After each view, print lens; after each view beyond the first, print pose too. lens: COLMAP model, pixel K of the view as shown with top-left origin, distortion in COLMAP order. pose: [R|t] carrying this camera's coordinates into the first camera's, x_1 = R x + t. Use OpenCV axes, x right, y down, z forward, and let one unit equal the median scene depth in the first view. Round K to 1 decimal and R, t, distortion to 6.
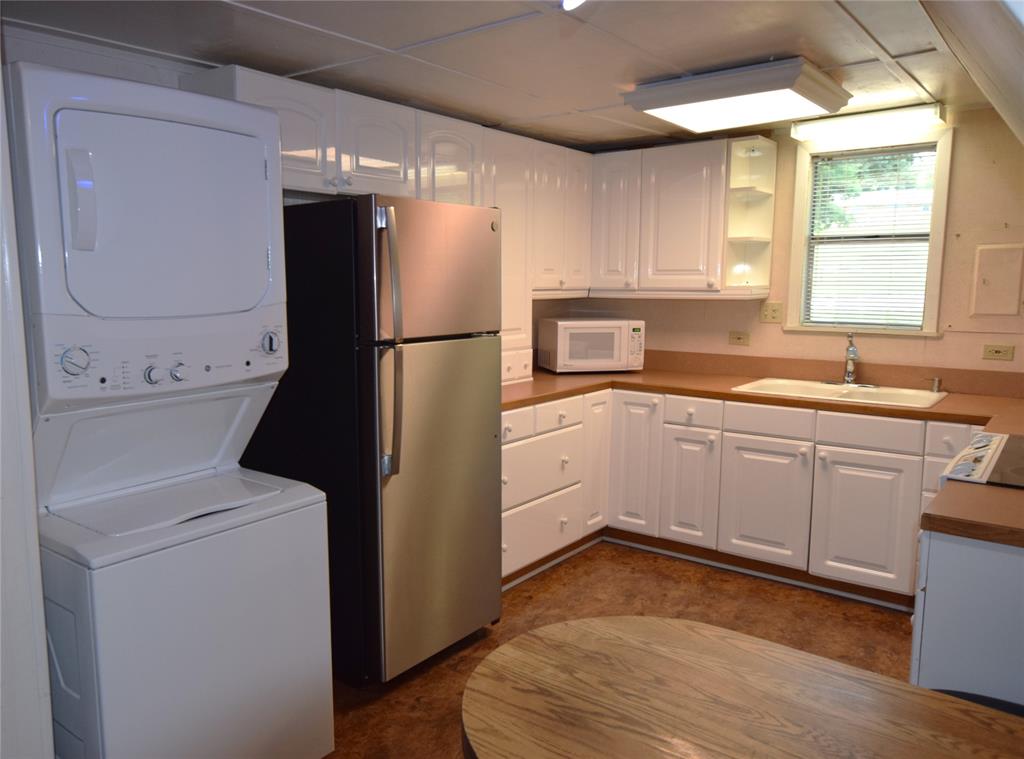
lens RADIAL K [[776.7, 0, 459.8], [0, 776.7, 378.0], [0, 0, 1]] dist [0.002350, 0.004949]
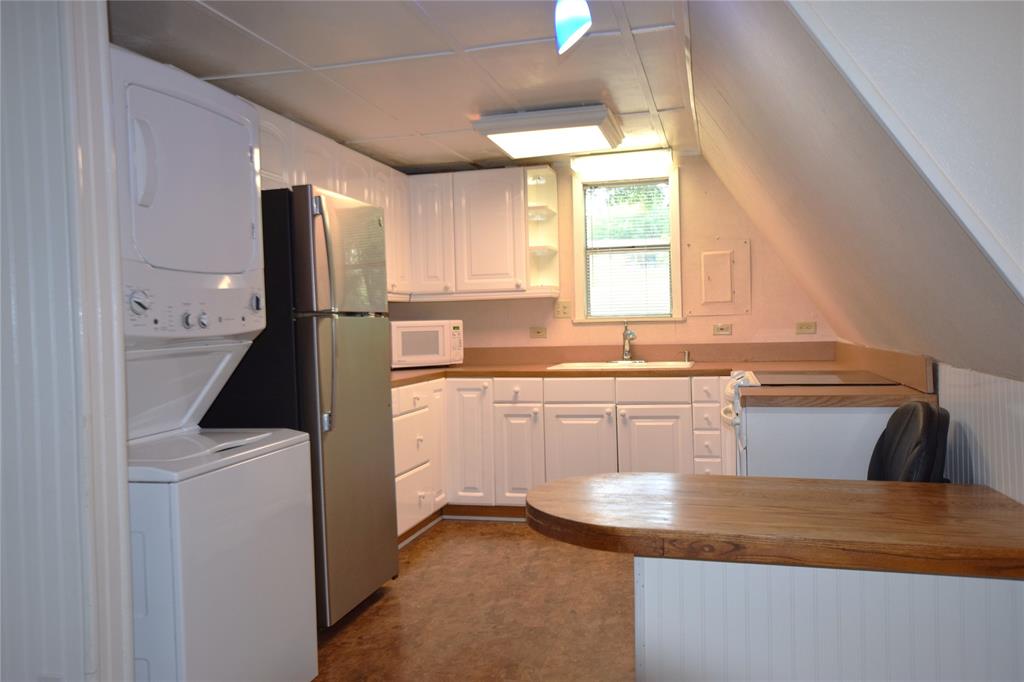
lens RADIAL K [[845.7, 0, 512.0], [0, 845.7, 342.2], [0, 0, 1]] dist [0.000337, -0.002341]
pose [[0.900424, -0.032479, 0.433799, -0.282058], [0.083368, 0.991609, -0.098802, 0.104784], [-0.426950, 0.125129, 0.895576, -0.164064]]
